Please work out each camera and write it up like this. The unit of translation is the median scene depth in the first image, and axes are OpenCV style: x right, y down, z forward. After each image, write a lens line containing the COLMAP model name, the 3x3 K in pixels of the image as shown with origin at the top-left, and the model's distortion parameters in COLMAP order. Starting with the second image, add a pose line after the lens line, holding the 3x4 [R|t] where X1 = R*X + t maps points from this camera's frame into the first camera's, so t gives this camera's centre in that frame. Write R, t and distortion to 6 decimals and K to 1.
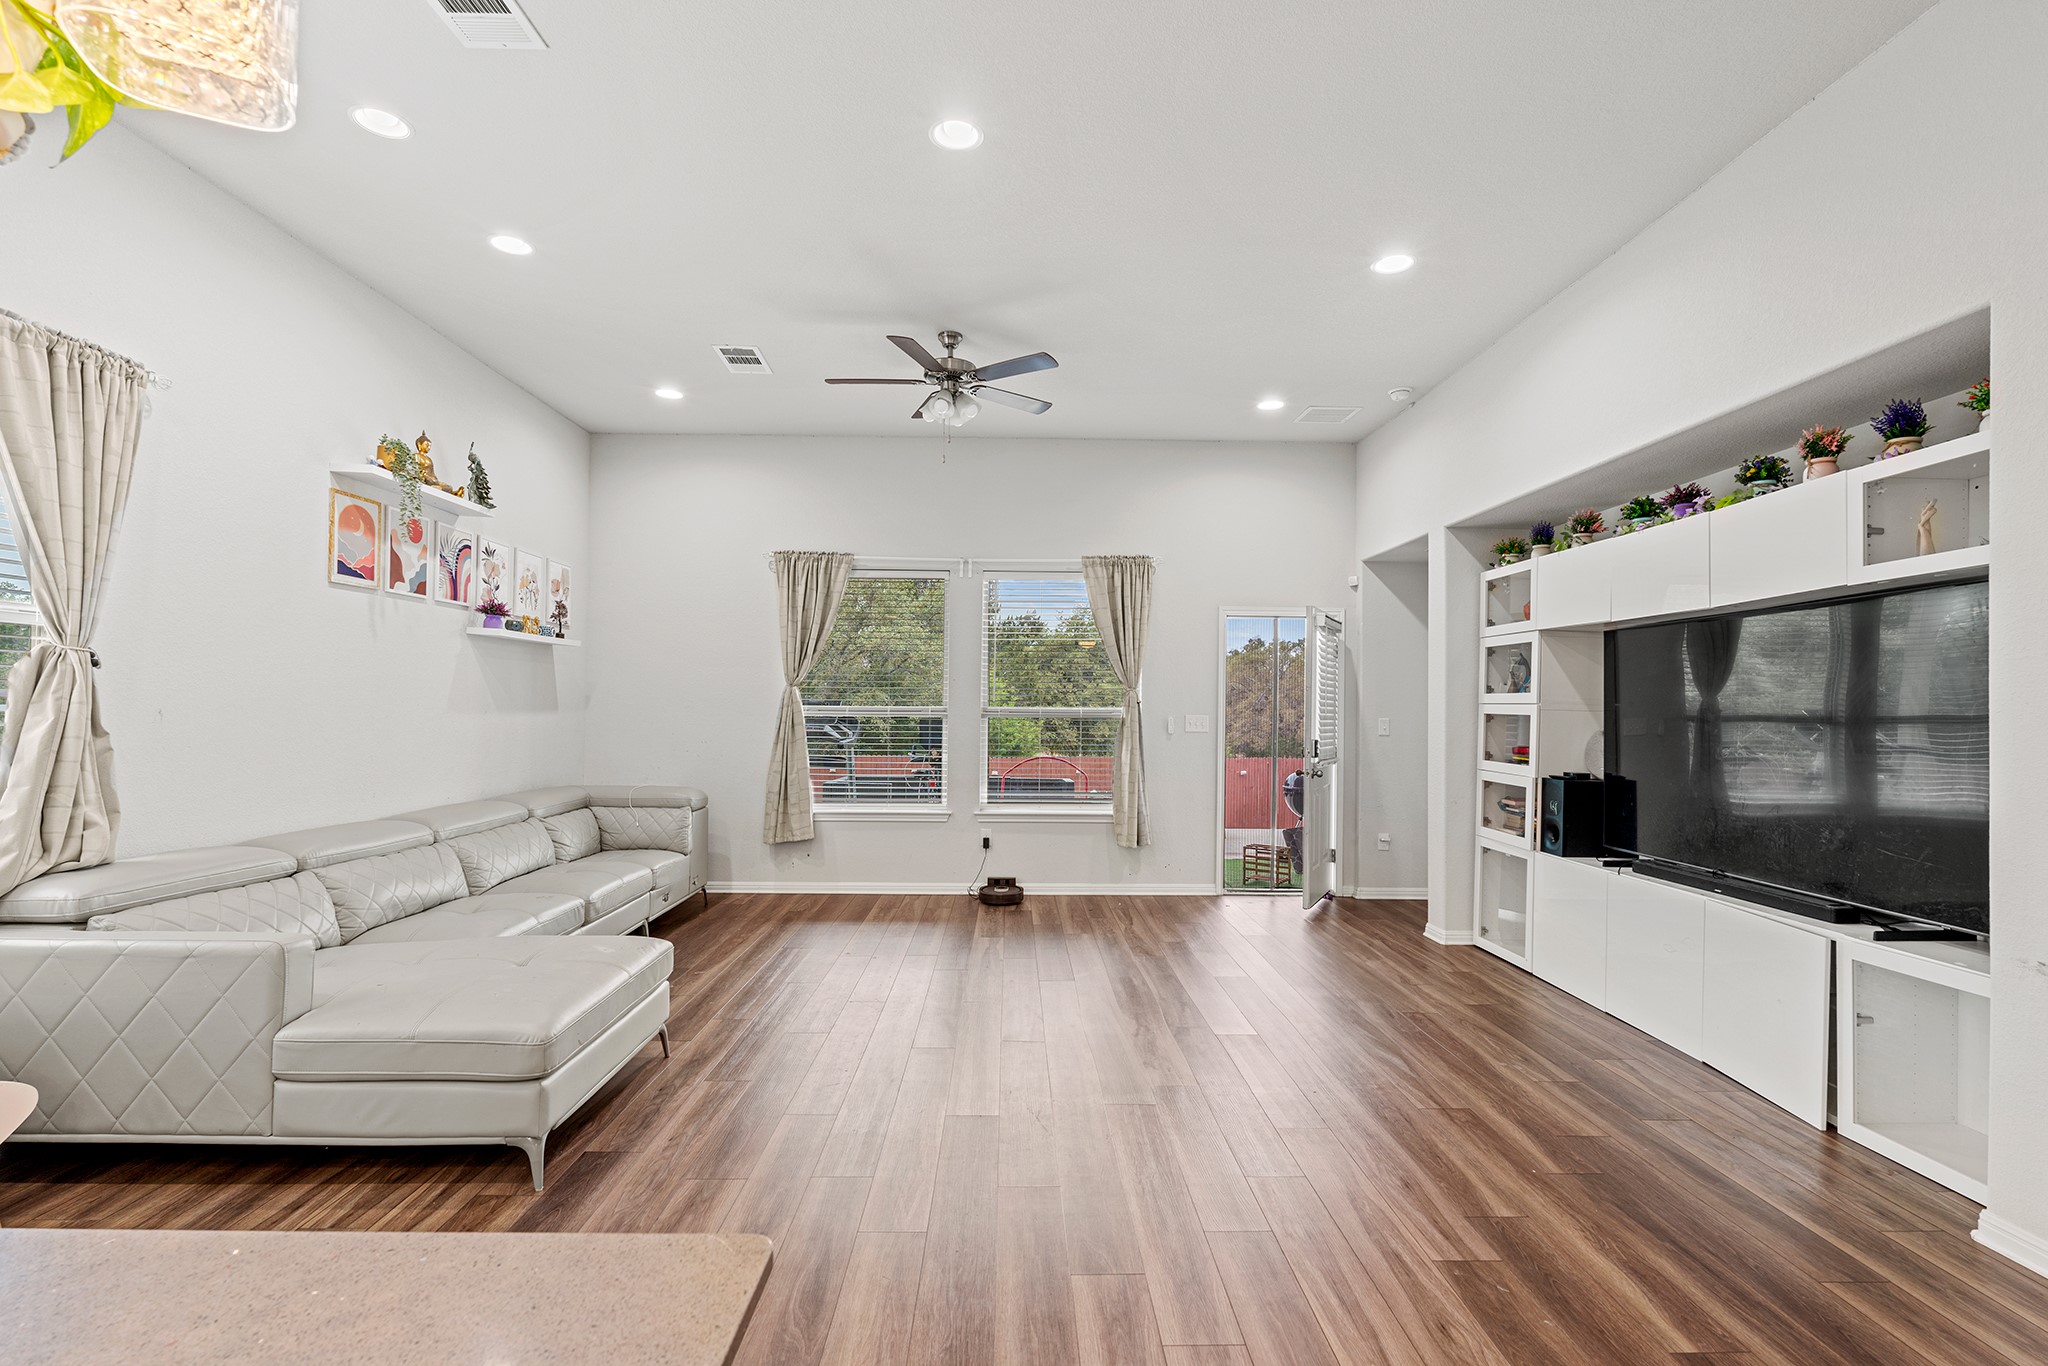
lens RADIAL K [[930.8, 0, 1031.4], [0, 930.8, 700.6], [0, 0, 1]] dist [-0.007859, 0.000819]
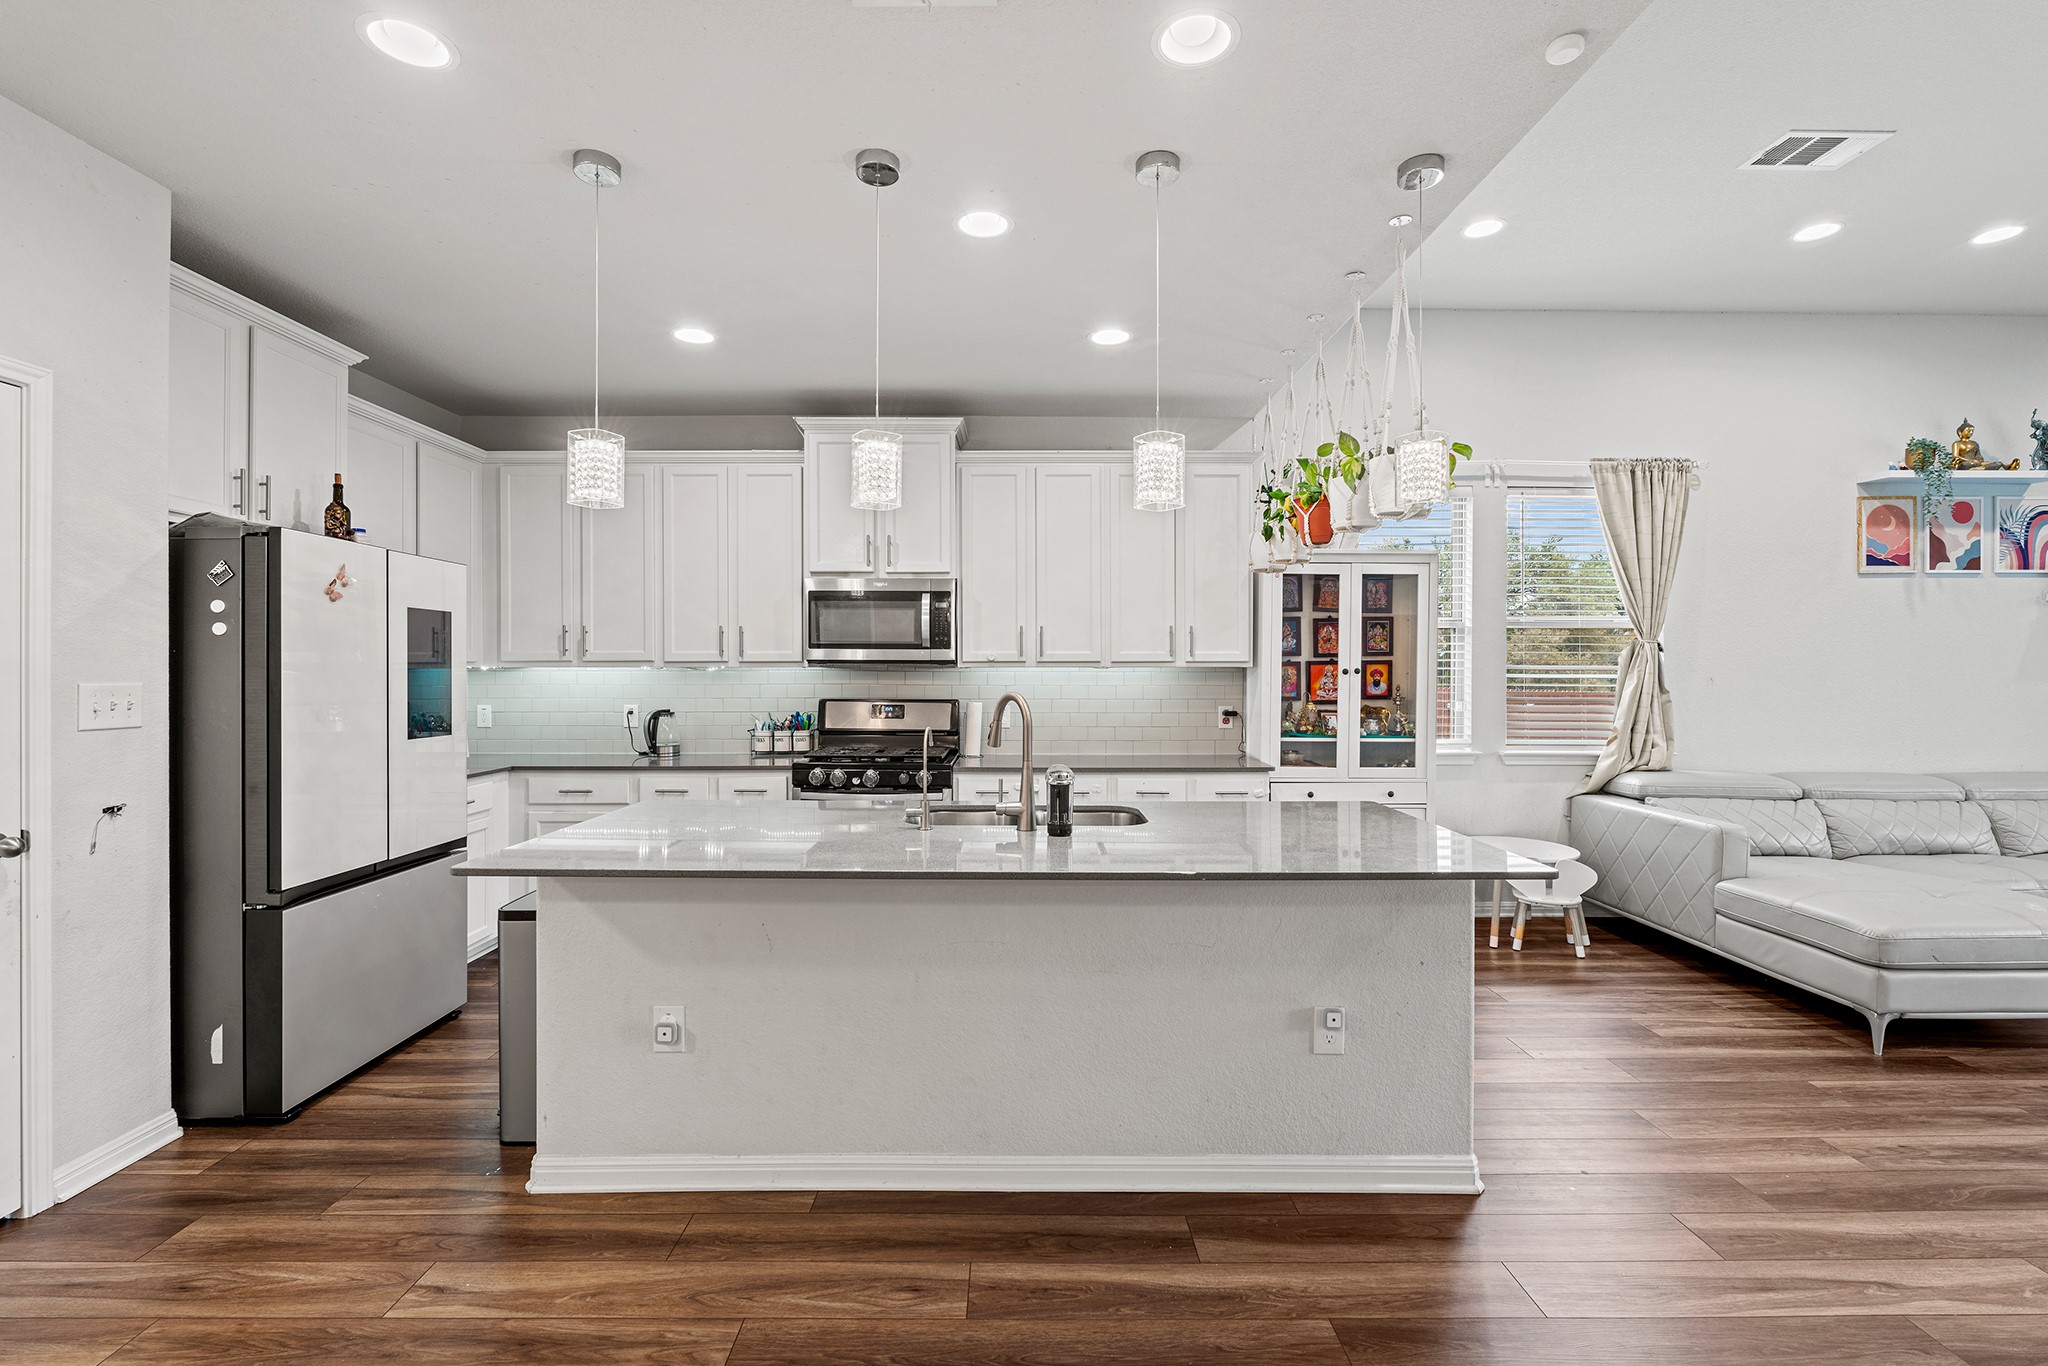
lens RADIAL K [[930.8, 0, 1018.7], [0, 930.8, 667.6], [0, 0, 1]] dist [-0.007859, 0.000819]
pose [[-0.005713, -0.012182, -0.999909, 0.556784], [0.007702, 0.999896, -0.012226, 0.003290], [0.999954, -0.007771, -0.005619, -0.123887]]
